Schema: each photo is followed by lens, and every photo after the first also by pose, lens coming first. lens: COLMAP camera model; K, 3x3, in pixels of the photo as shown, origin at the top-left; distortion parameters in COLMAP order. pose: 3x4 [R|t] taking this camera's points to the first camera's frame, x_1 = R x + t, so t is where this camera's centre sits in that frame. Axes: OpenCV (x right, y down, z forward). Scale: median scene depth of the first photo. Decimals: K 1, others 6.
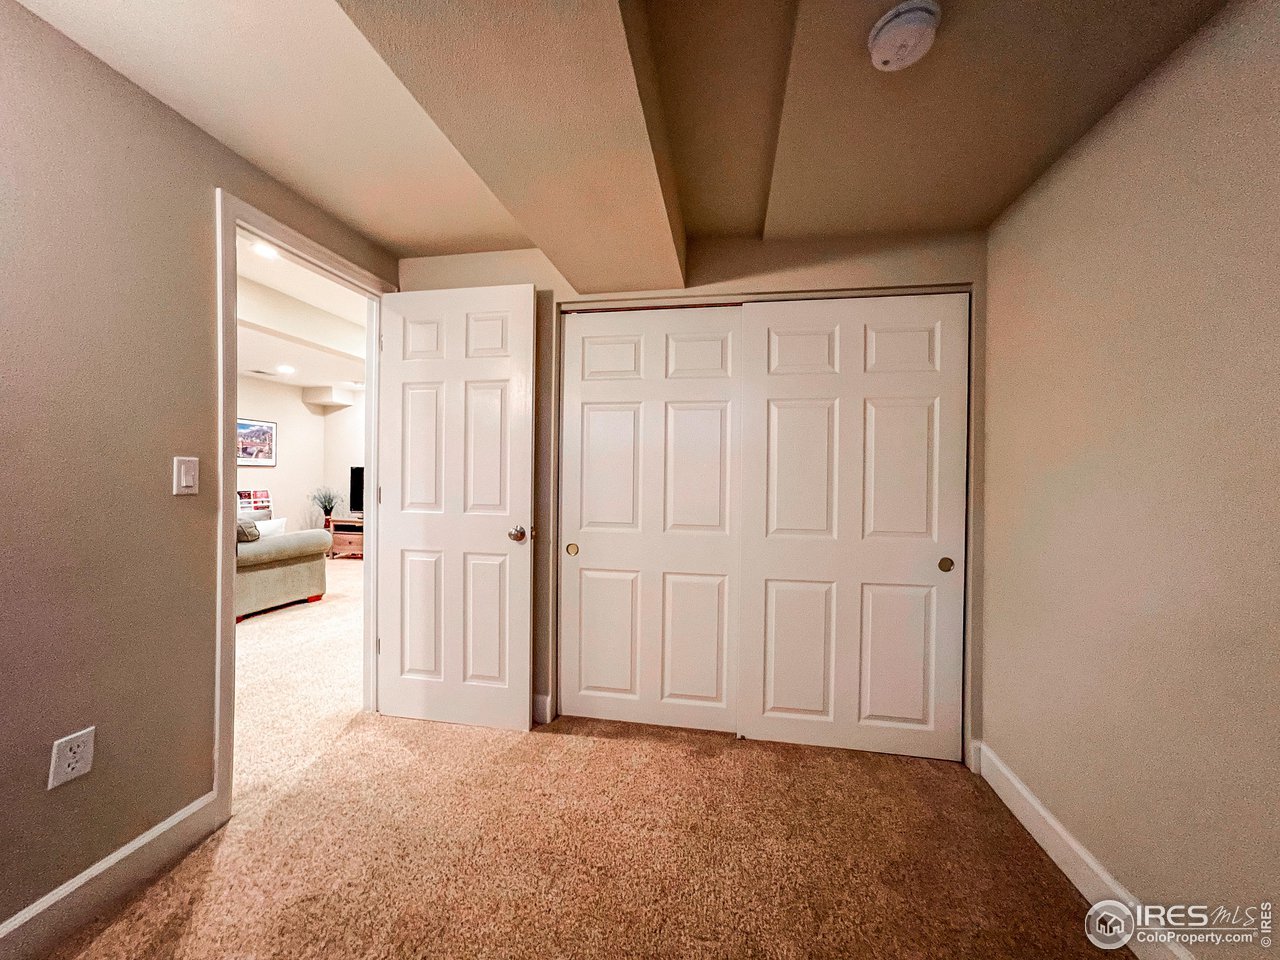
lens RADIAL K [[517.4, 0, 635.5], [0, 517.4, 482.0], [0, 0, 1]] dist [0.000311, 0.000035]
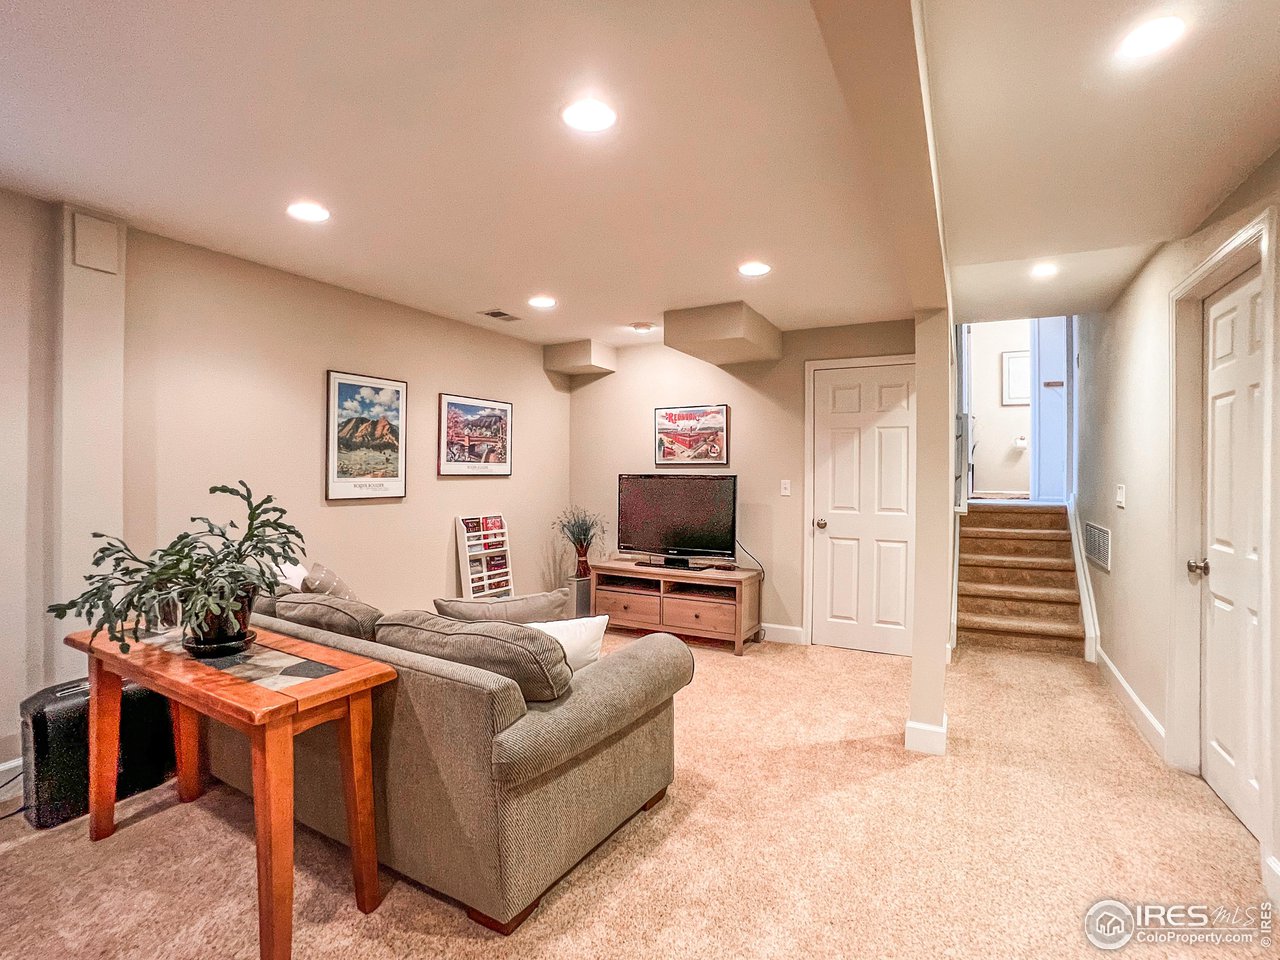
lens RADIAL K [[599.9, 0, 635.7], [0, 599.9, 474.5], [0, 0, 1]] dist [-0.006350, 0.000966]
pose [[0.950983, -0.010505, -0.309064, -0.348123], [0.006465, 0.999880, -0.014094, -0.020837], [0.309175, 0.011405, 0.950937, 0.387140]]
